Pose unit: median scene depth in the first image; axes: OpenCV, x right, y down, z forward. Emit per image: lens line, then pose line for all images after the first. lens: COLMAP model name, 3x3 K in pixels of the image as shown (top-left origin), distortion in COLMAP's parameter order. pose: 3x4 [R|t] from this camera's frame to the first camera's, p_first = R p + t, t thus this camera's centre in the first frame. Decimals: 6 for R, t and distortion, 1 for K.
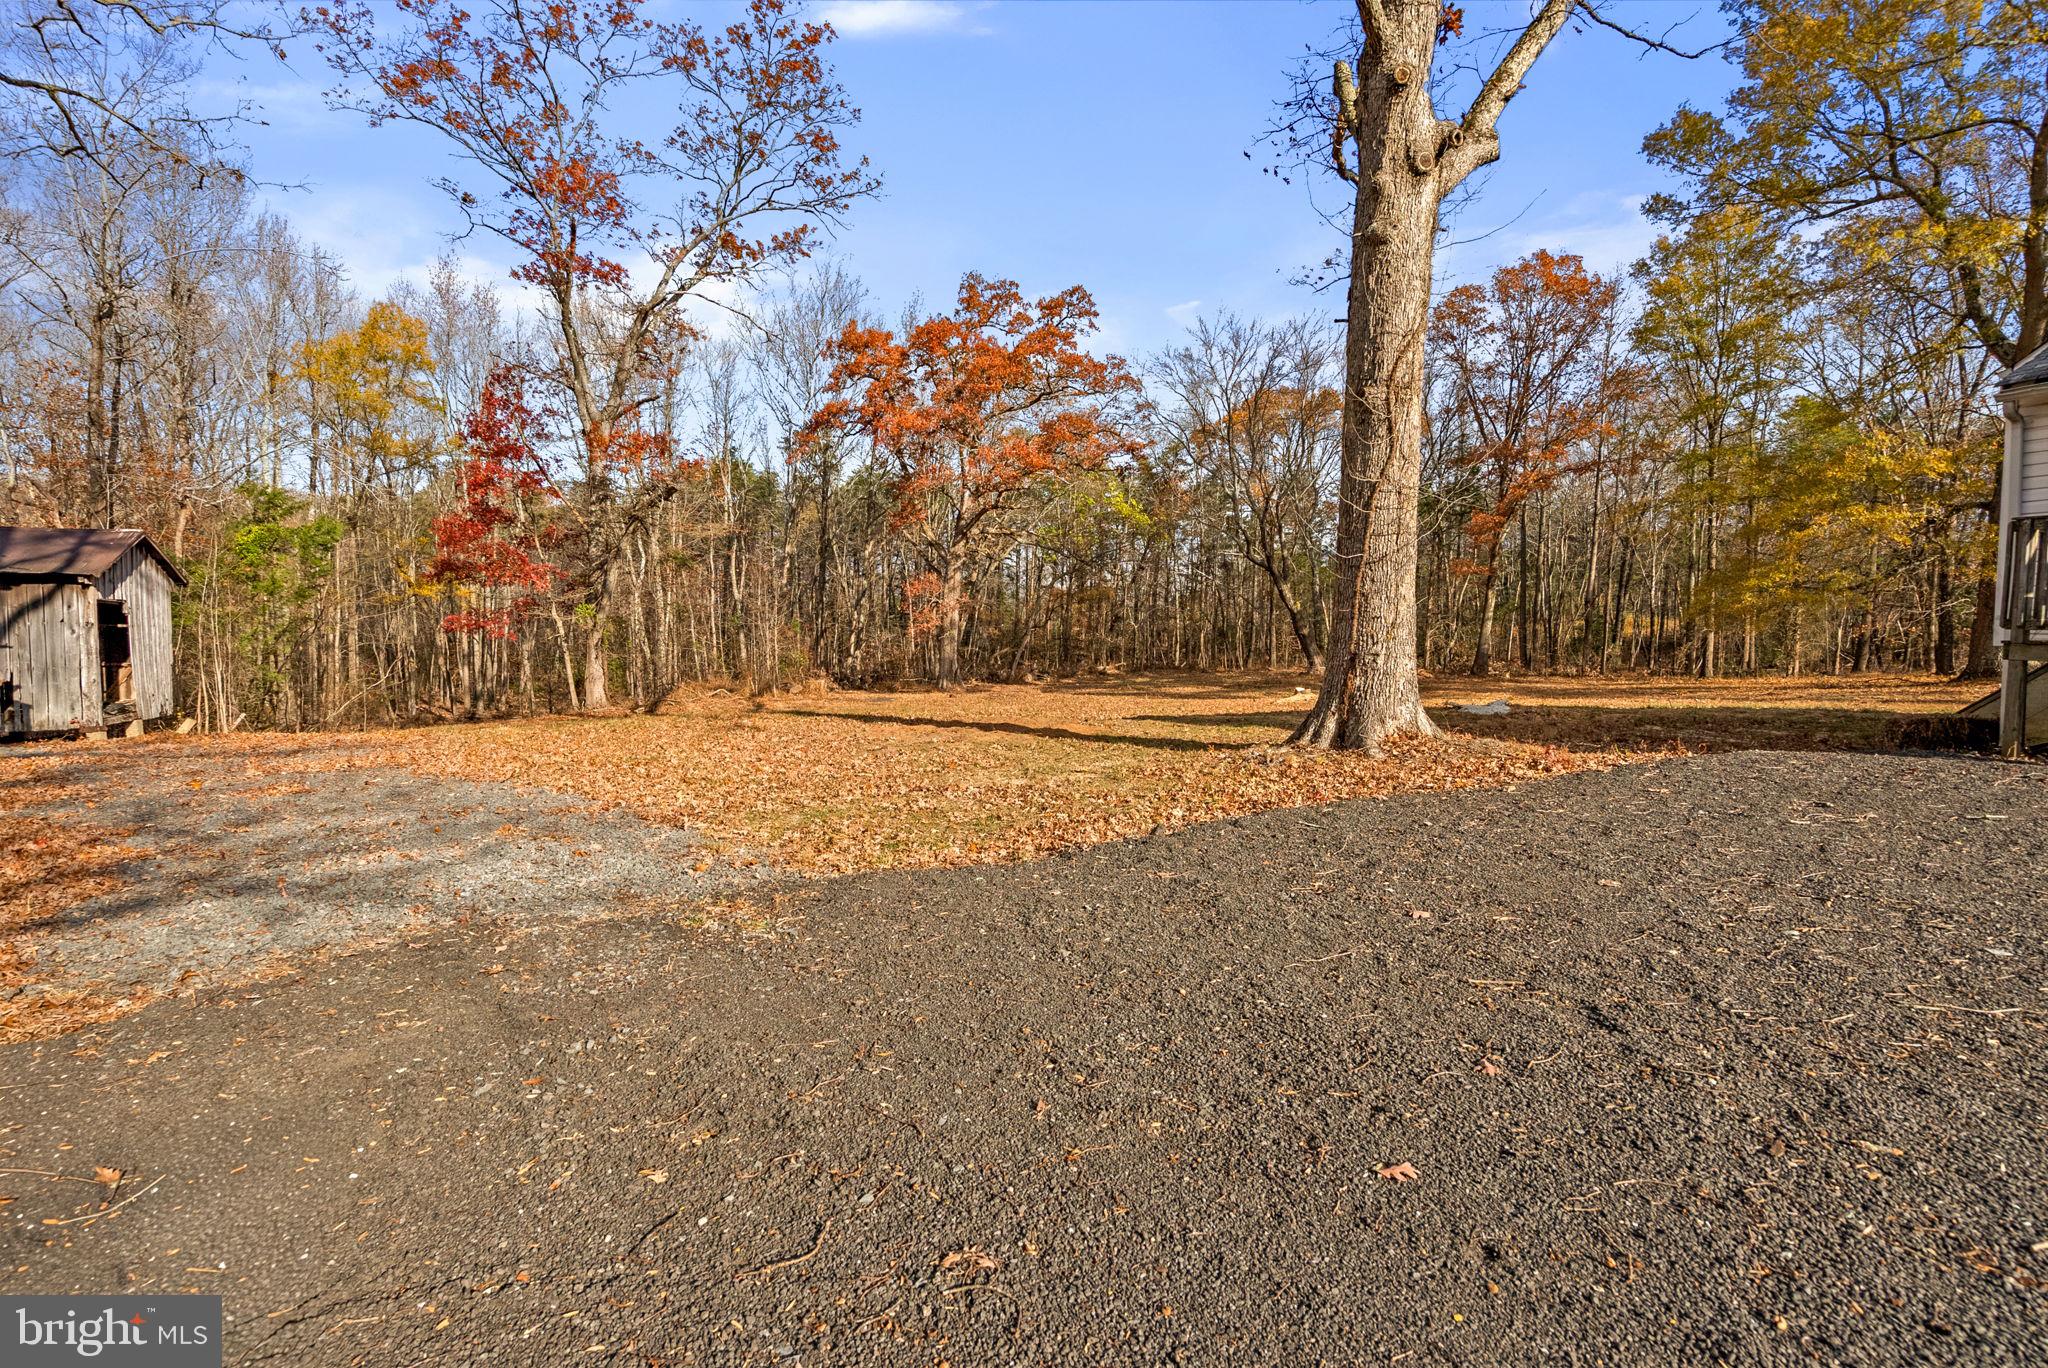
lens RADIAL K [[924.5, 0, 1011.7], [0, 924.5, 681.4], [0, 0, 1]] dist [0.001544, 0.000569]
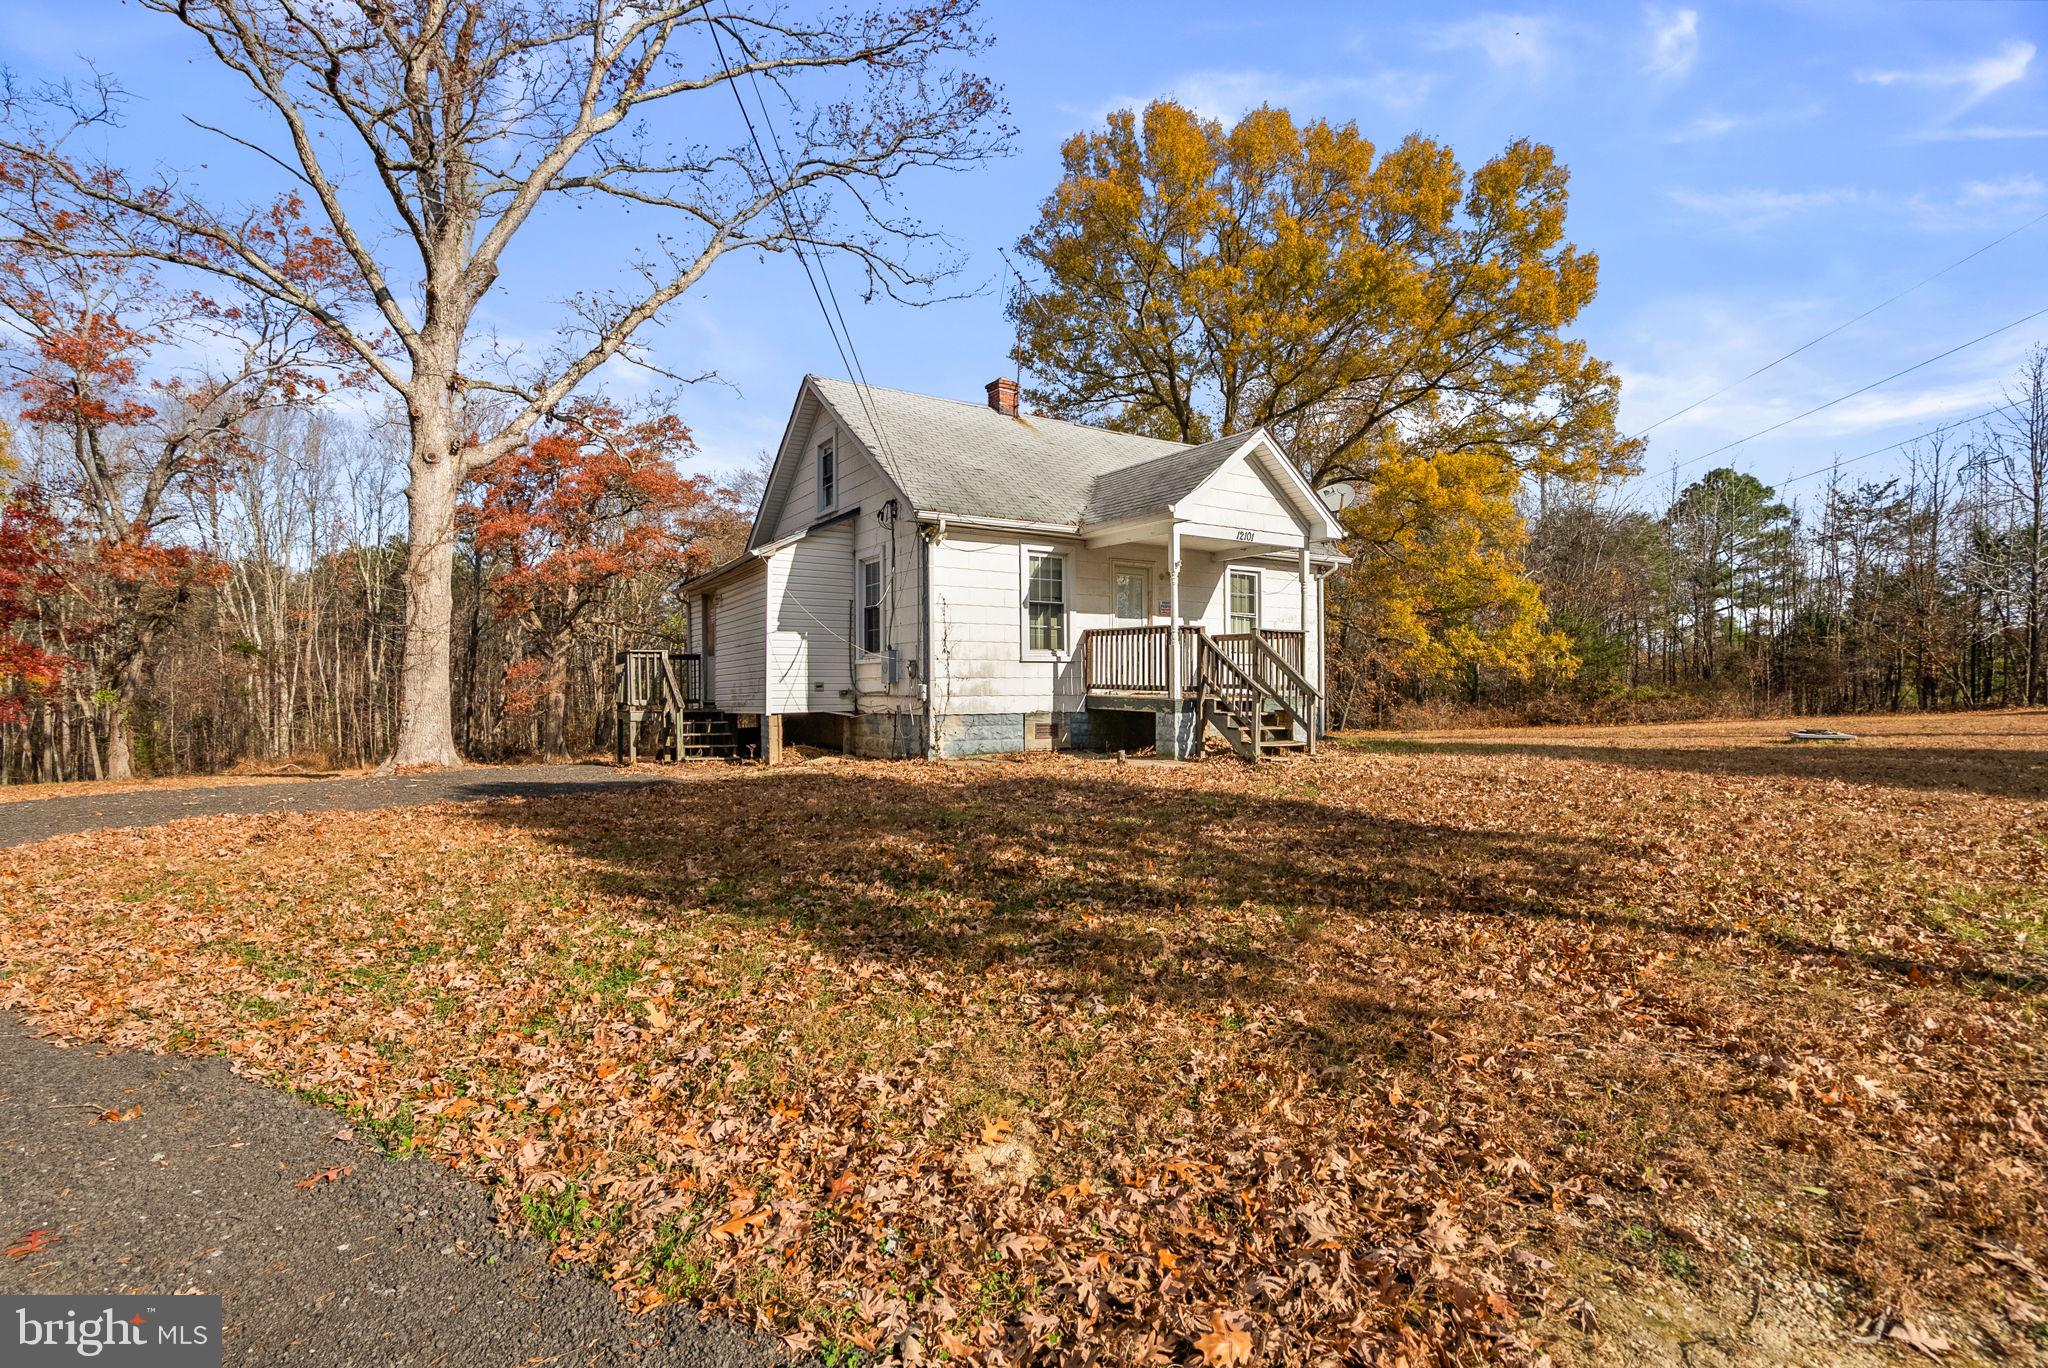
lens RADIAL K [[924.5, 0, 984.7], [0, 924.5, 686.8], [0, 0, 1]] dist [0.001544, 0.000569]
pose [[0.982481, -0.005247, 0.186288, 0.396934], [0.019457, 0.997029, -0.074529, 0.019839], [-0.185343, 0.076848, 0.979664, -0.329067]]
